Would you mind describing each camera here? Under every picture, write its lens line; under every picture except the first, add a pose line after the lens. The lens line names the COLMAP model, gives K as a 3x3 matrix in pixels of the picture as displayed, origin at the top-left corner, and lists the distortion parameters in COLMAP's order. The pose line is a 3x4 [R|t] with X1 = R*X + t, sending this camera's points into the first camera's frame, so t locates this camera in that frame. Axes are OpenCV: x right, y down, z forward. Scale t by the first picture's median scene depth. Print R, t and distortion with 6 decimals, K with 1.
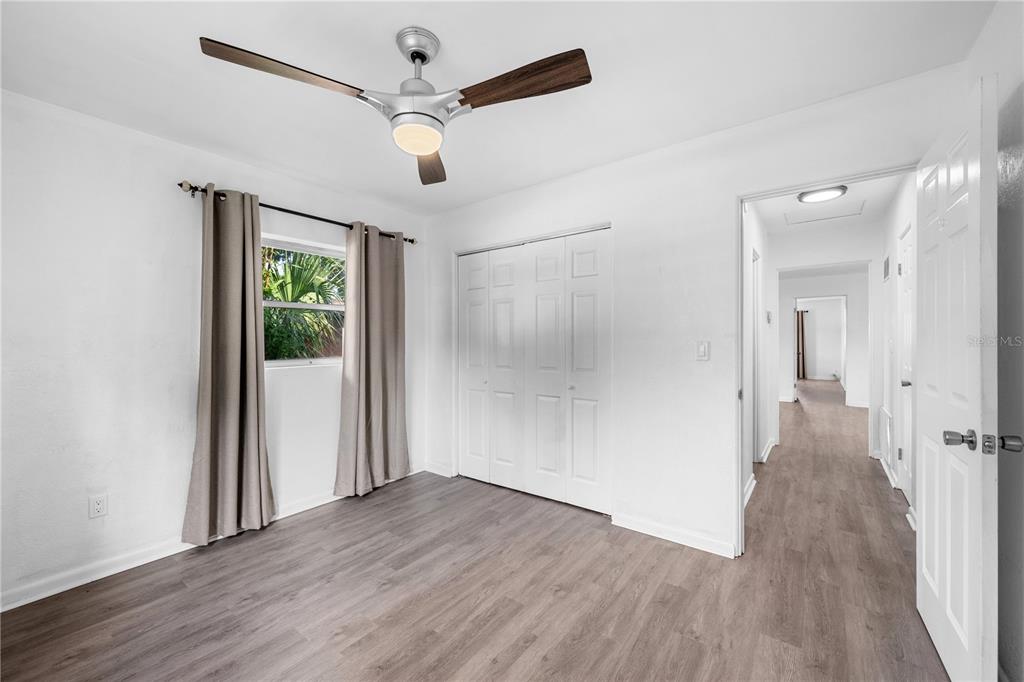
lens RADIAL K [[410.1, 0, 515.9], [0, 410.1, 338.0], [0, 0, 1]] dist [0.001238, 0.001935]
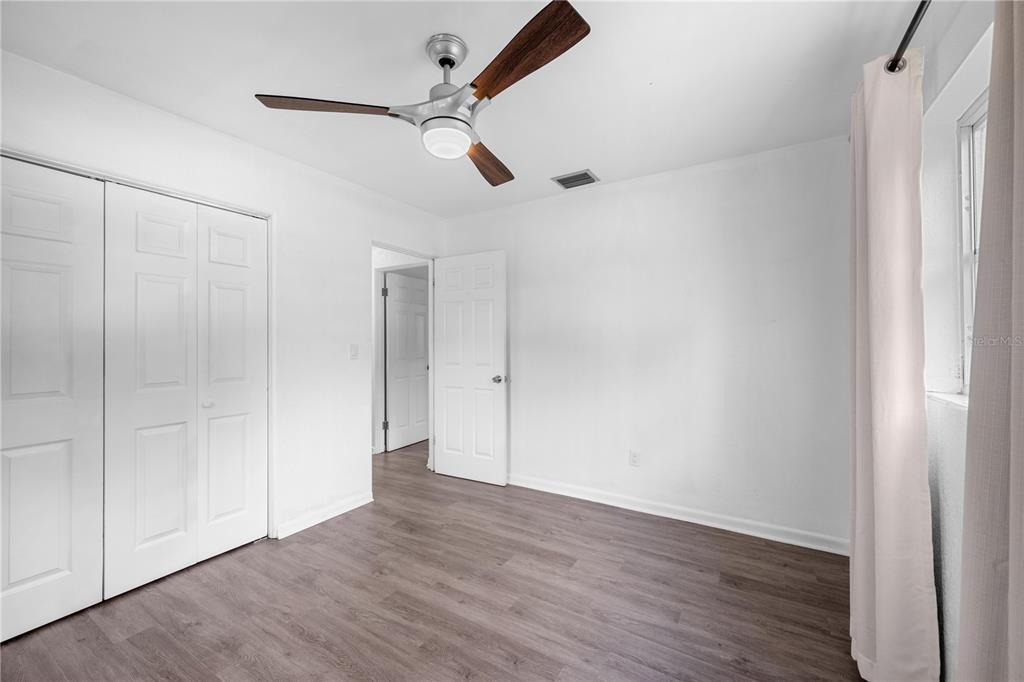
lens RADIAL K [[410.1, 0, 510.1], [0, 410.1, 341.2], [0, 0, 1]] dist [0.001238, 0.001935]
pose [[-0.105489, 0.006779, 0.994397, -0.844176], [0.001228, 0.999977, -0.006687, 0.008868], [-0.994420, 0.000516, -0.105495, 0.642244]]
